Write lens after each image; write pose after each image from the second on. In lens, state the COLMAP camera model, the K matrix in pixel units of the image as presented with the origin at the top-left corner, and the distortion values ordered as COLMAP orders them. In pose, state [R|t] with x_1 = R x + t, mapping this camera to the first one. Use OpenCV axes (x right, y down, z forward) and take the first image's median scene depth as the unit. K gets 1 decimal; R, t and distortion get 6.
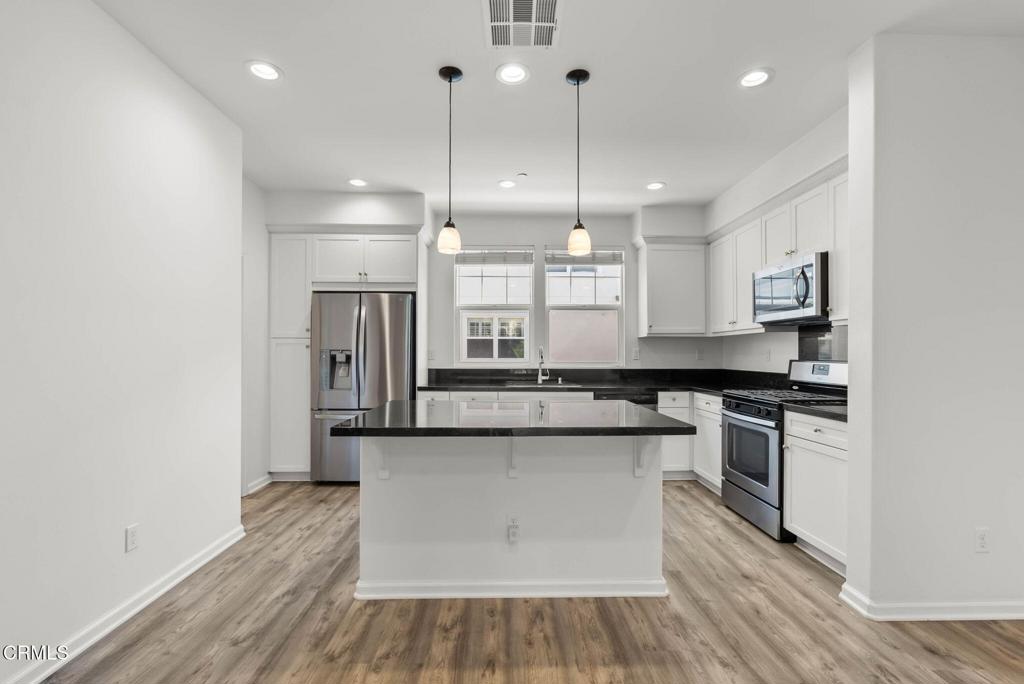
lens RADIAL K [[453.3, 0, 514.8], [0, 453.3, 349.7], [0, 0, 1]] dist [-0.011373, 0.001796]
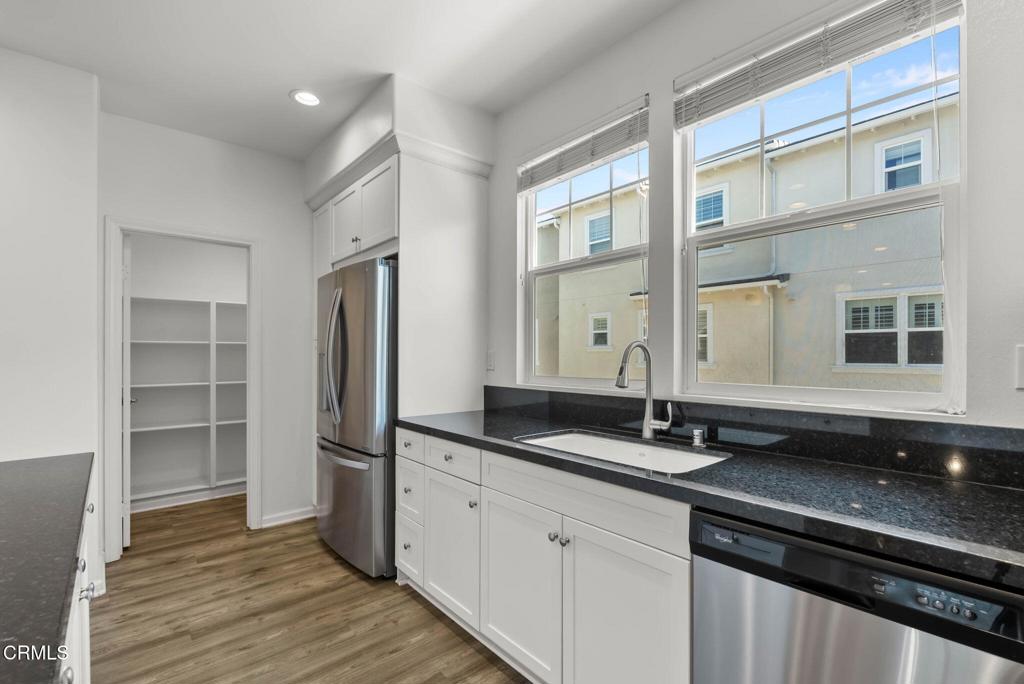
lens RADIAL K [[453.3, 0, 517.7], [0, 453.3, 356.1], [0, 0, 1]] dist [-0.011373, 0.001796]
pose [[0.633573, 0.001302, -0.773682, 0.366887], [0.007385, 0.999943, 0.007731, 0.001388], [0.773648, -0.010612, 0.633527, 0.878586]]
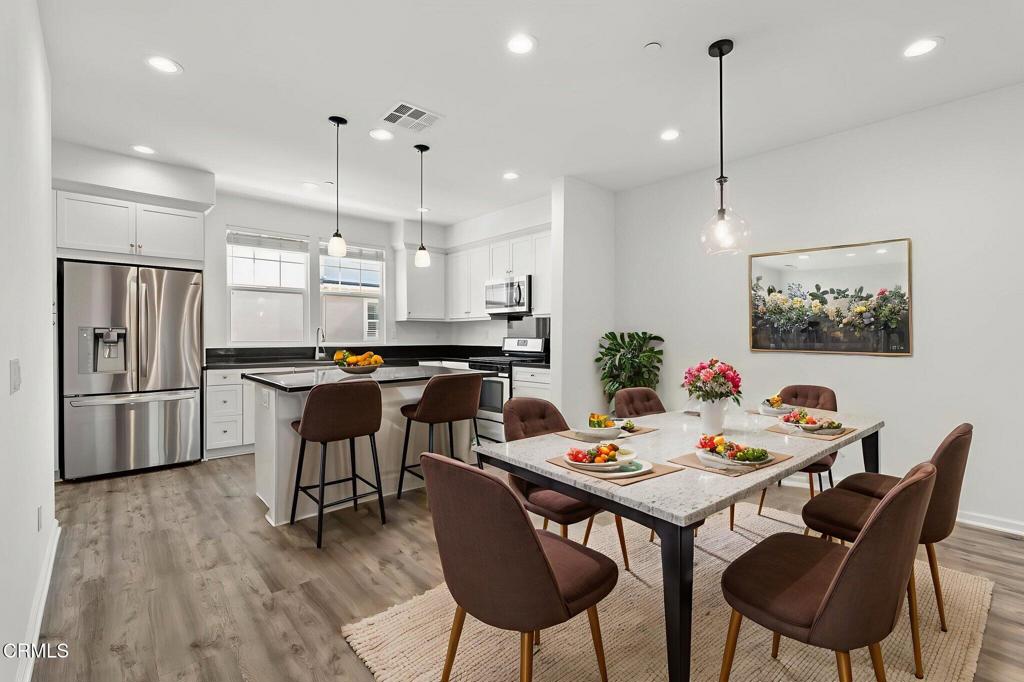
lens RADIAL K [[453.3, 0, 519.1], [0, 453.3, 341.3], [0, 0, 1]] dist [-0.011373, 0.001796]
pose [[0.747915, -0.007070, 0.663757, -0.413002], [-0.005638, 0.999840, 0.017003, 0.007926], [-0.663771, -0.016459, 0.747755, -0.234234]]
